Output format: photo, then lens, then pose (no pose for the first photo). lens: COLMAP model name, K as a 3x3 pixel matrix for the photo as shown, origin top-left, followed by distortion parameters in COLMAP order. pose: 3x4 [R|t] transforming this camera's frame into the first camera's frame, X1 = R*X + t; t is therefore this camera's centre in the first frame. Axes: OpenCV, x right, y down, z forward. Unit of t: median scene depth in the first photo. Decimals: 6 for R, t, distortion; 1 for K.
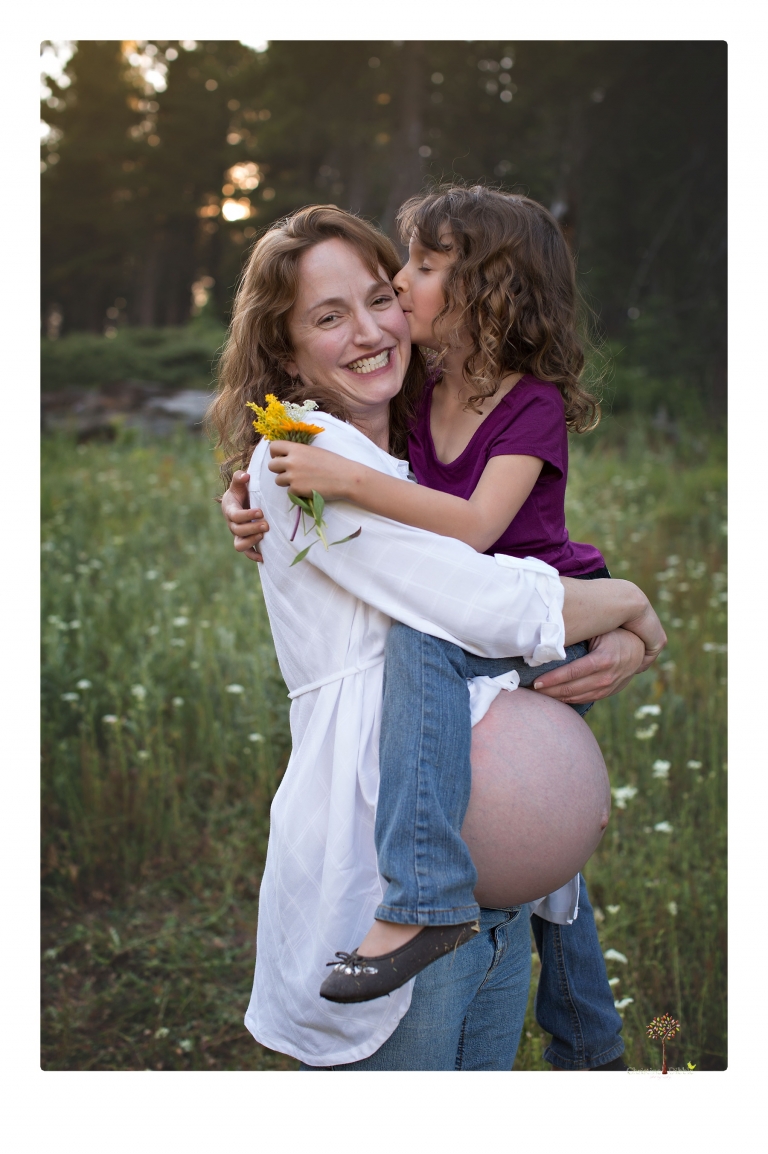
lens RADIAL K [[1536.2, 0, 384.0], [0, 1536.2, 577.0], [0, 0, 1]] dist [-0.150282, 0.497668]
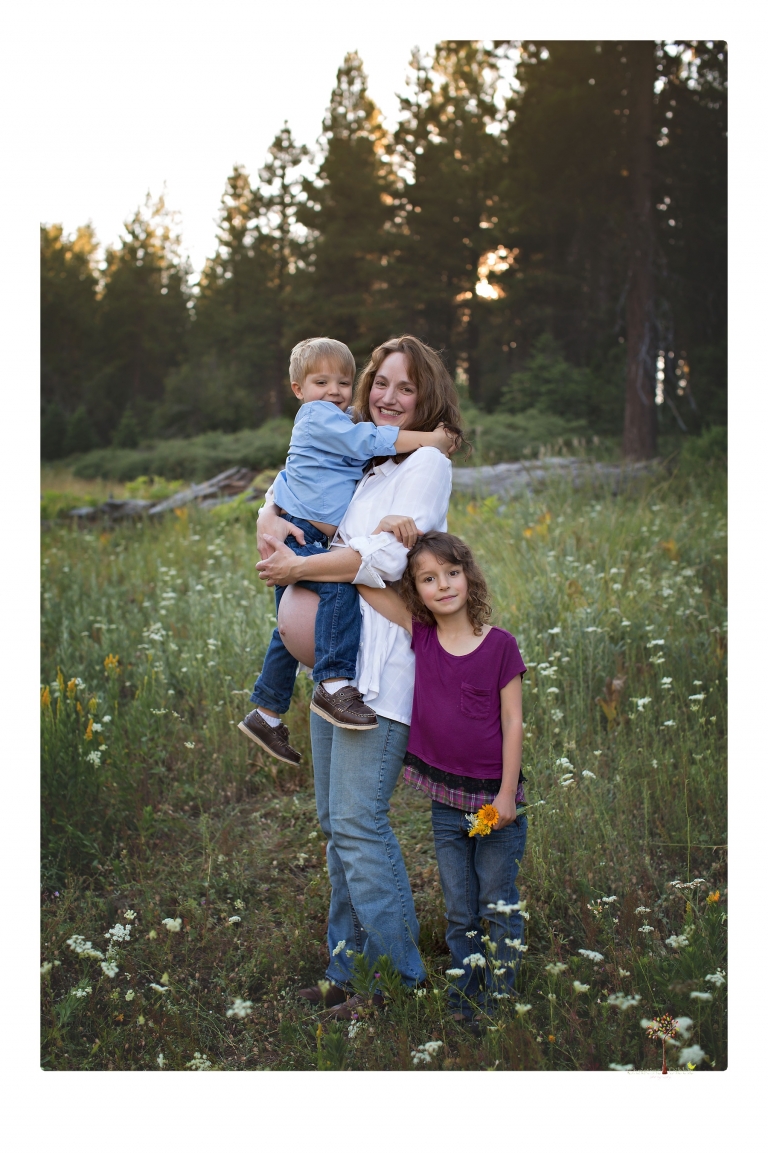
lens RADIAL K [[1541.2, 0, 386.0], [0, 1541.2, 562.2], [0, 0, 1]] dist [-0.155262, 0.342877]
pose [[0.983250, -0.049120, -0.175521, 0.170716], [0.038527, 0.997253, -0.063255, 0.088947], [0.178146, 0.055433, 0.982441, -0.445203]]
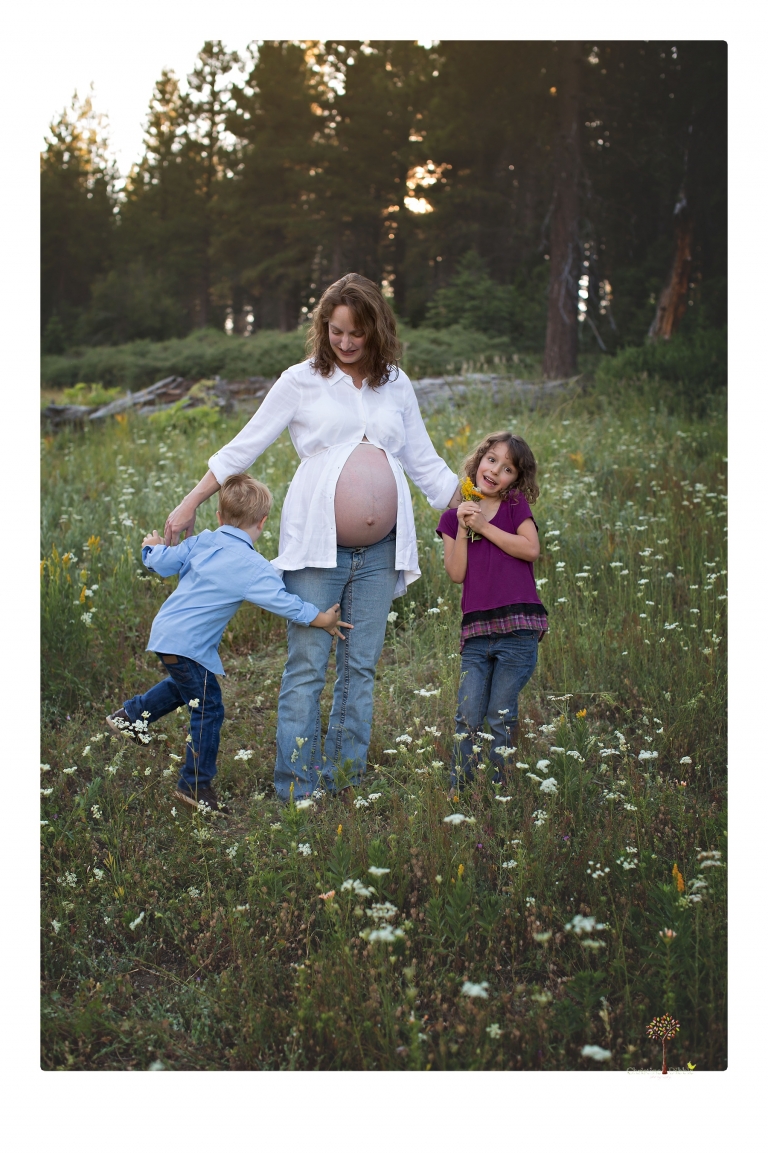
lens RADIAL K [[1541.2, 0, 386.0], [0, 1541.2, 562.2], [0, 0, 1]] dist [-0.155262, 0.342877]
pose [[0.991751, -0.021550, -0.126355, 0.194328], [0.021120, 0.999766, -0.004740, 0.118486], [0.126427, 0.002032, 0.991974, -0.713772]]
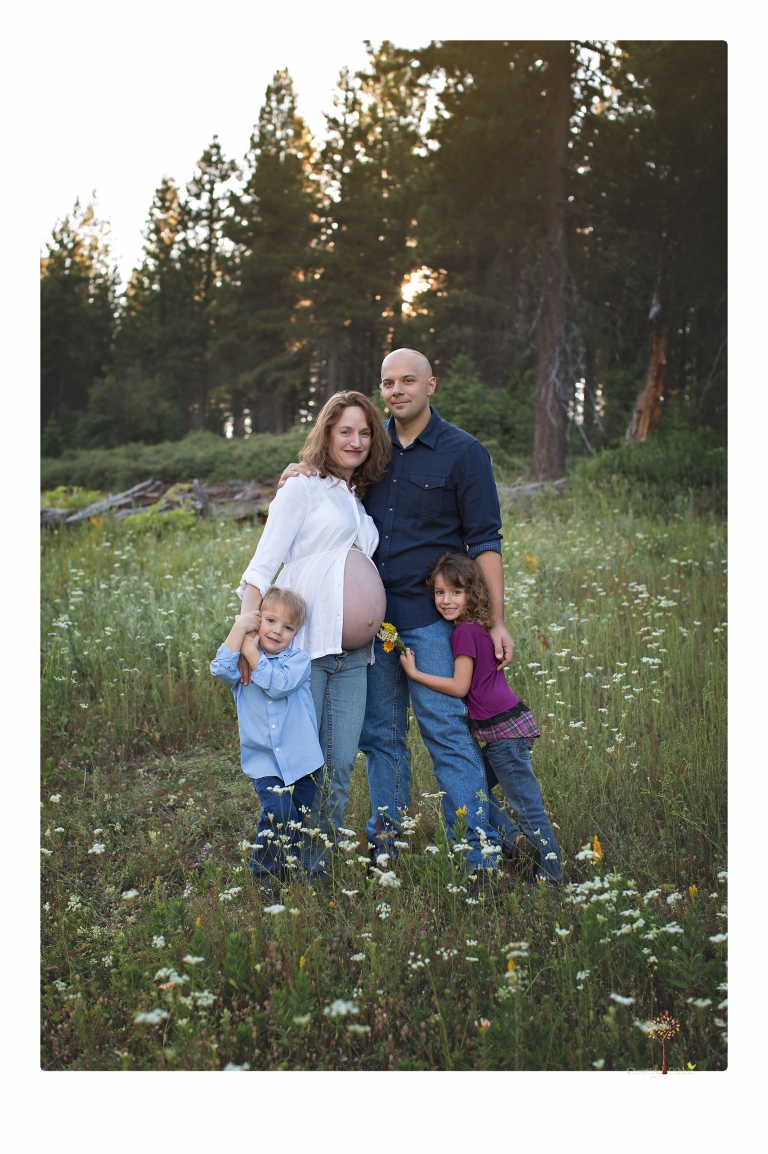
lens RADIAL K [[1541.2, 0, 386.0], [0, 1541.2, 562.2], [0, 0, 1]] dist [-0.155262, 0.342877]
pose [[0.991512, -0.031872, -0.126045, 0.286926], [0.023065, 0.997229, -0.070726, 0.121569], [0.127950, 0.067219, 0.989500, -0.735121]]
